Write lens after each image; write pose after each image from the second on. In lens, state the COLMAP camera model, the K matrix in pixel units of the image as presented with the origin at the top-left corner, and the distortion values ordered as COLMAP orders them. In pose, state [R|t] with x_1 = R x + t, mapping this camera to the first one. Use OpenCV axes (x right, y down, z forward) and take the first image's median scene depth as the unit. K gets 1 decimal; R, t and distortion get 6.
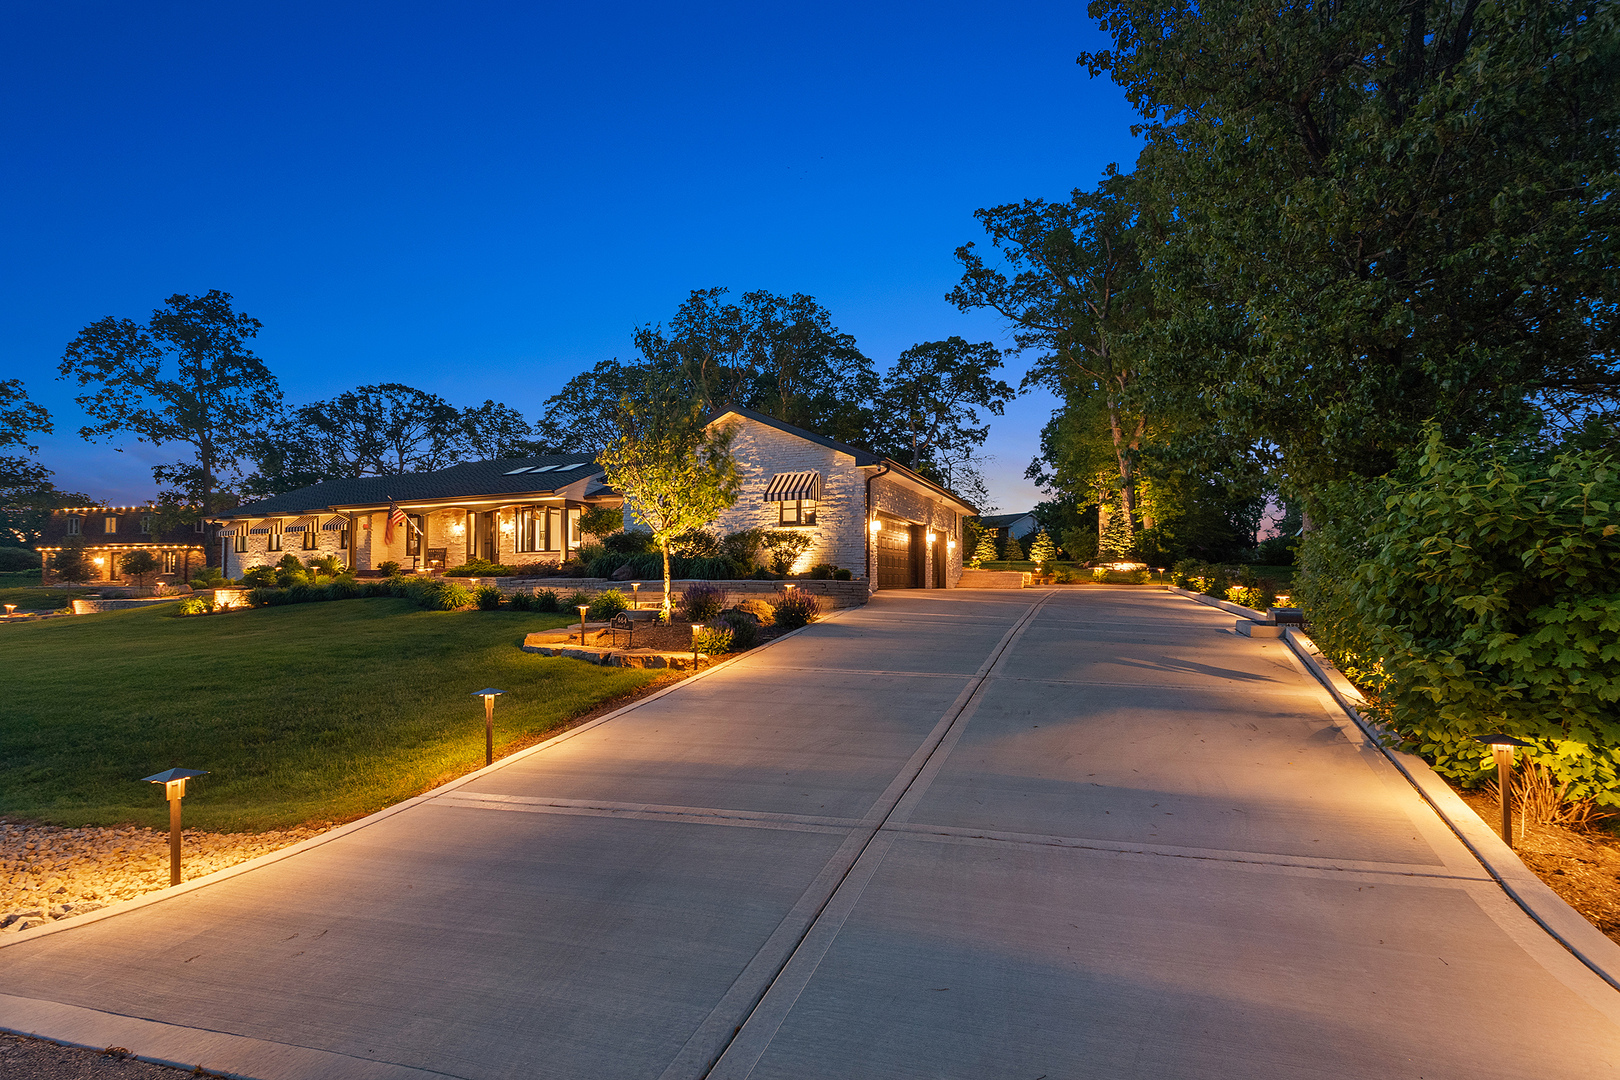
lens RADIAL K [[728.2, 0, 815.2], [0, 728.2, 545.9], [0, 0, 1]] dist [-0.005163, 0.003981]
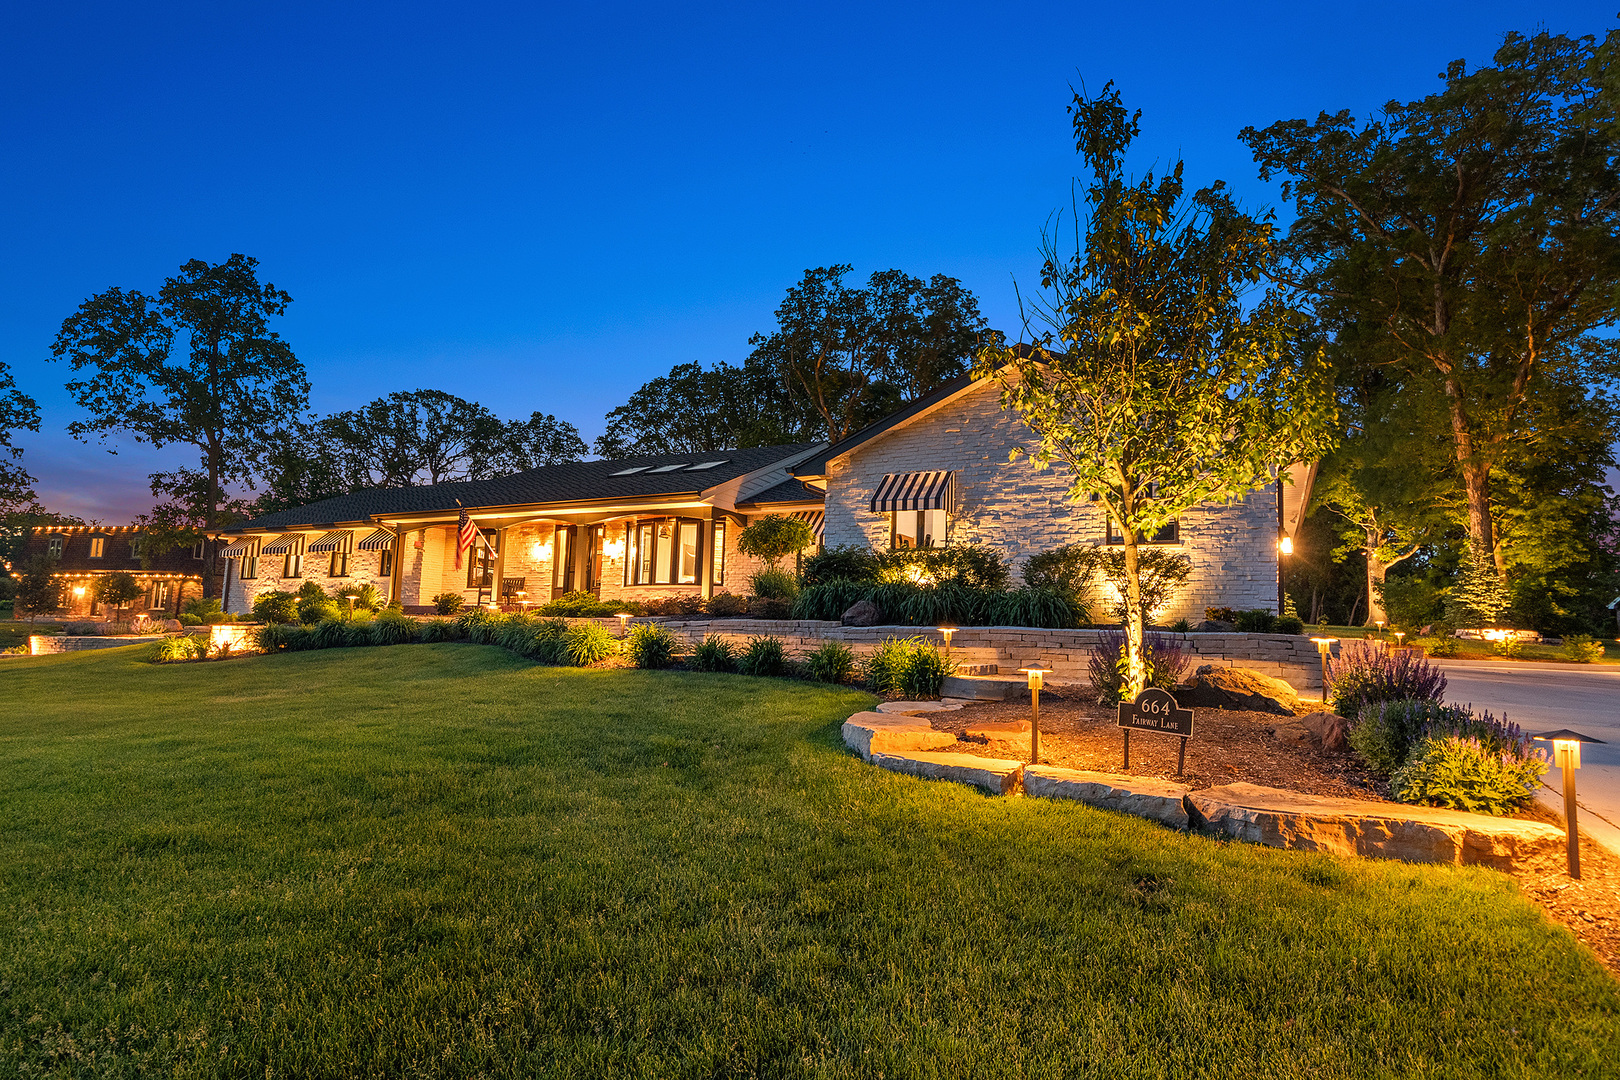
lens RADIAL K [[865.9, 0, 815.4], [0, 865.9, 539.1], [0, 0, 1]] dist [0.013336, -0.007046]
pose [[0.995924, 0.021384, -0.087622, -0.116025], [-0.027741, 0.997020, -0.071982, 0.013926], [0.085822, 0.074120, 0.993550, 0.139906]]
